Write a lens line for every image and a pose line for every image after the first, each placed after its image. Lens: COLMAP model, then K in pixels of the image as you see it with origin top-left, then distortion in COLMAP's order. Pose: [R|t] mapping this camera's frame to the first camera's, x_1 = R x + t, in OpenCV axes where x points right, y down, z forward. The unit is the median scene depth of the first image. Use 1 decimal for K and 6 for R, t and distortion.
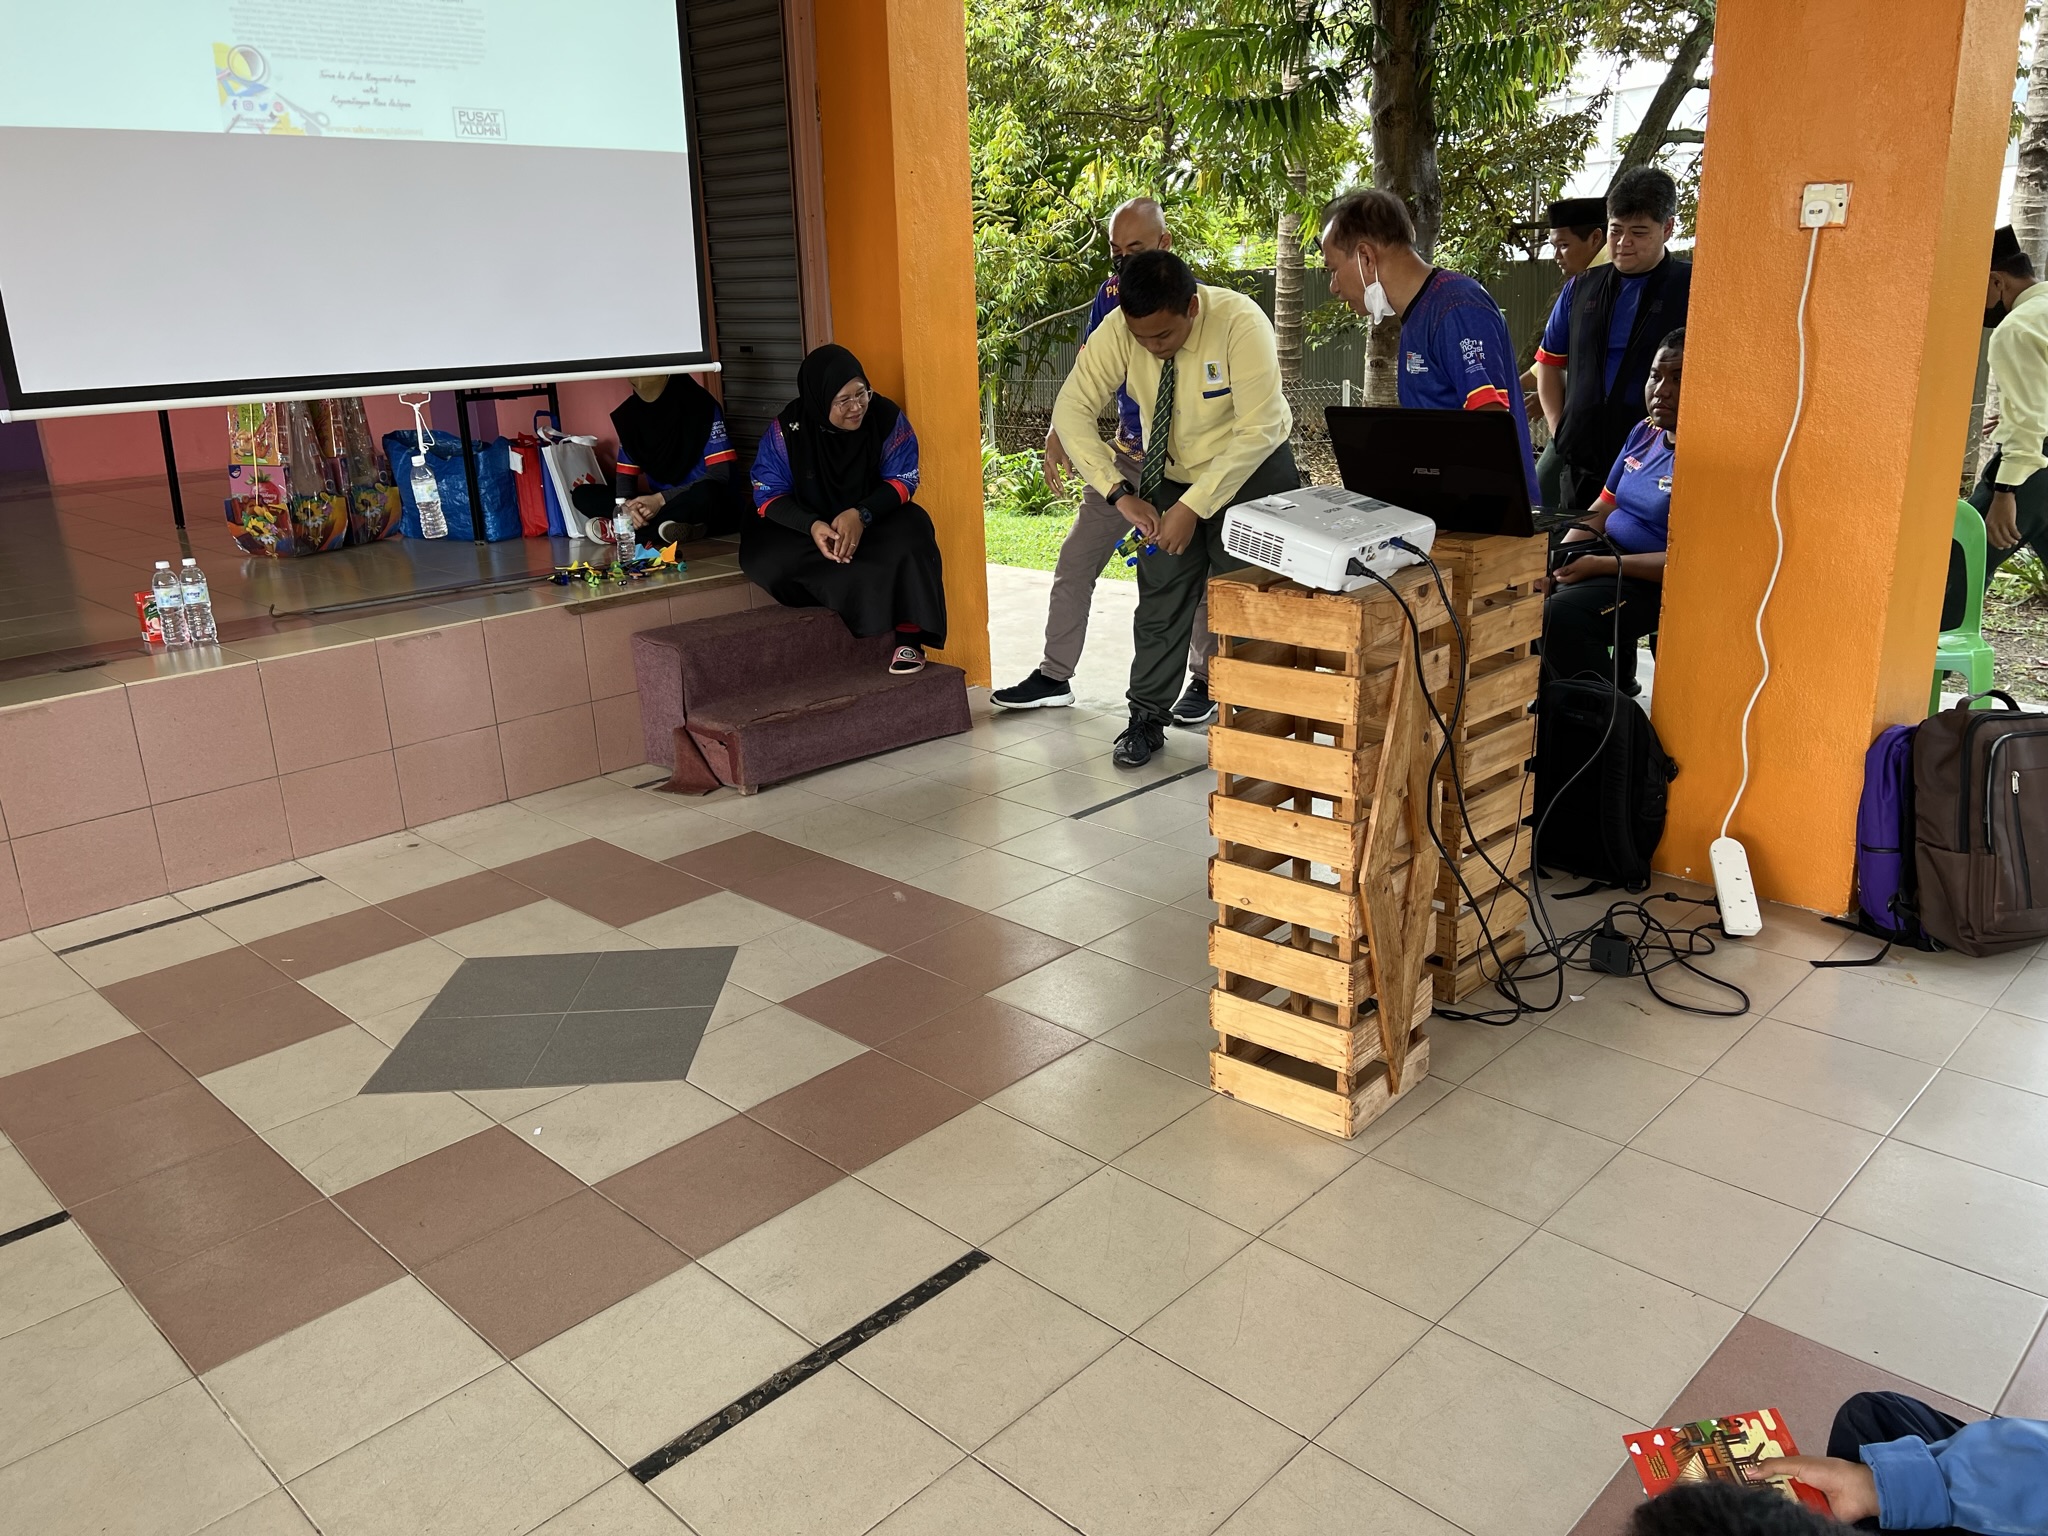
lens RADIAL K [[1541.9, 0, 1024.0], [0, 1541.9, 768.0], [0, 0, 1]] dist [0.074963, -0.086476]
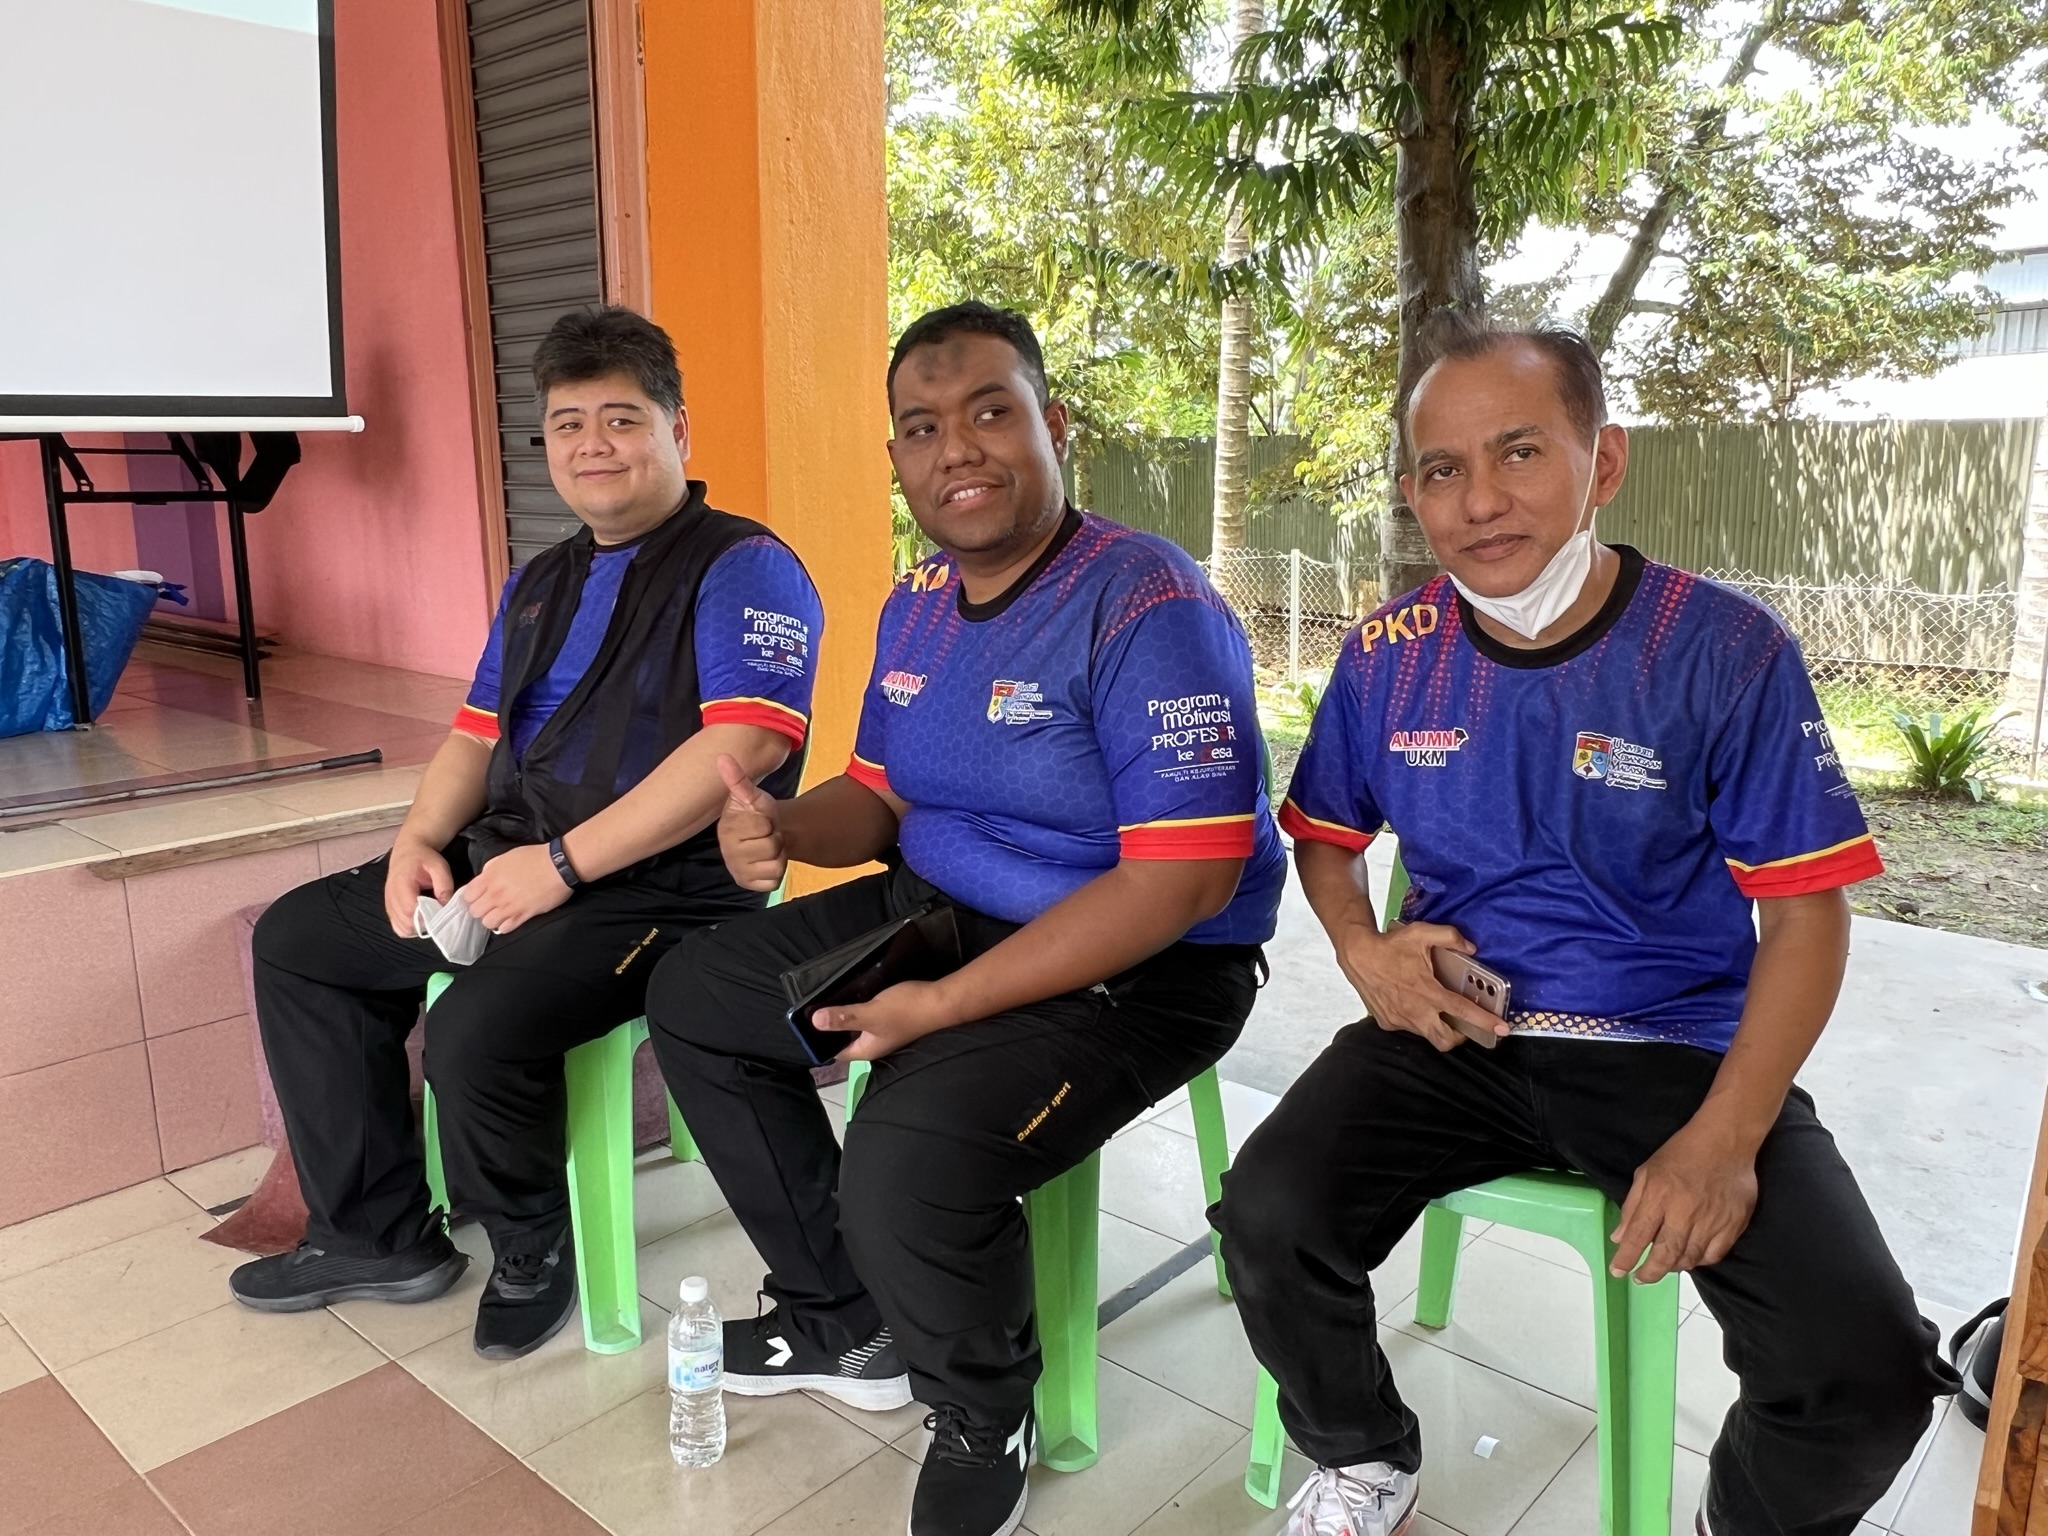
lens RADIAL K [[1515.0, 0, 1001.9], [0, 1515.0, 749.9], [0, 0, 1]] dist [0.000917, -0.000124]
pose [[0.998825, 0.017985, 0.044996, -0.002203], [-0.012584, 0.992985, -0.117569, -0.028279], [-0.046795, 0.116864, 0.992045, 0.149308]]
